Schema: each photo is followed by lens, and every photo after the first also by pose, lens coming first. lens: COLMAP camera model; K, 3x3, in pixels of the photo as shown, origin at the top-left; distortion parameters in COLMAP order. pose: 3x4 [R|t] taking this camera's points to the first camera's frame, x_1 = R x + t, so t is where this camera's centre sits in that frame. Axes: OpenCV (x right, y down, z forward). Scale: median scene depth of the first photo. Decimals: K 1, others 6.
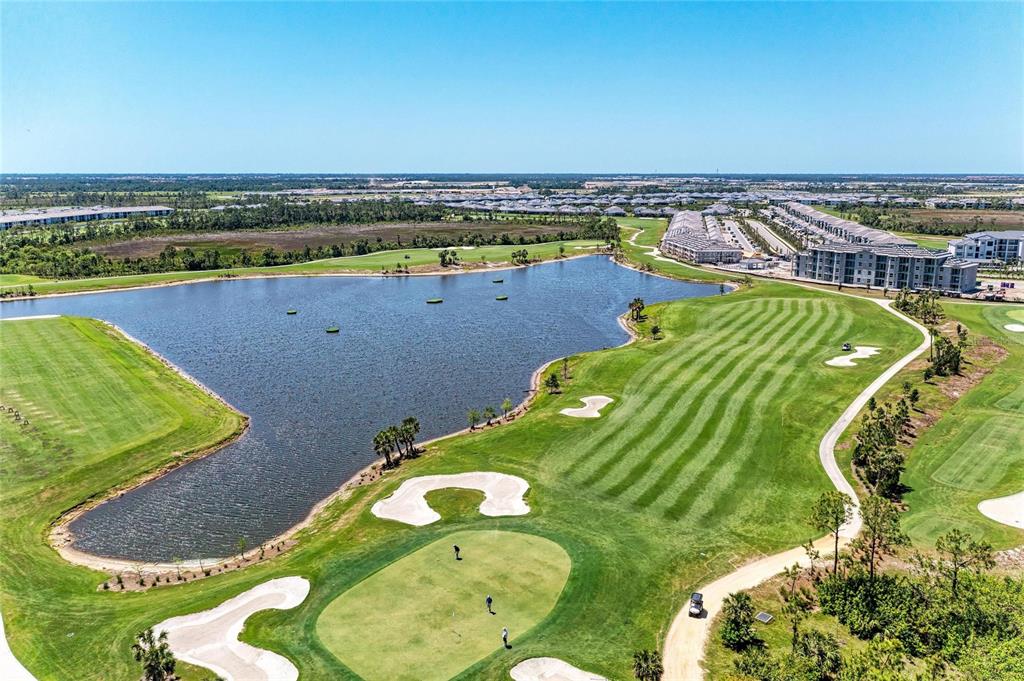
lens RADIAL K [[794.9, 0, 512.9], [0, 794.9, 337.4], [0, 0, 1]] dist [0.015563, 0.018893]
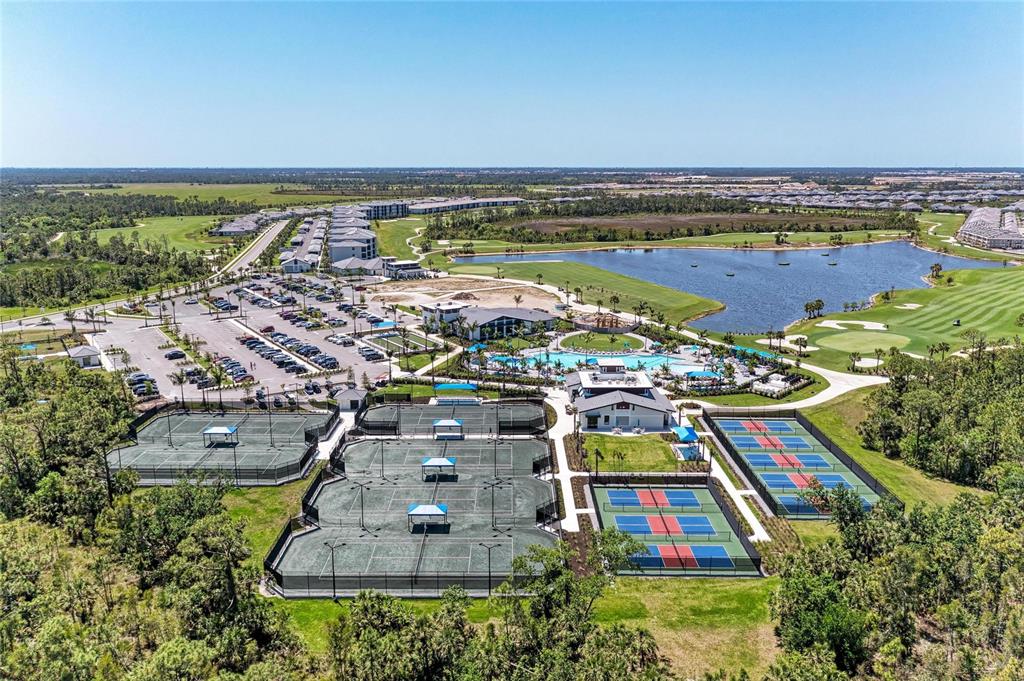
lens RADIAL K [[794.9, 0, 510.4], [0, 794.9, 345.3], [0, 0, 1]] dist [0.015563, 0.018893]
pose [[0.948359, 0.072628, -0.308771, -0.047946], [-0.067019, 0.997337, 0.028750, 0.042018], [0.310037, -0.006572, 0.950702, -0.252700]]
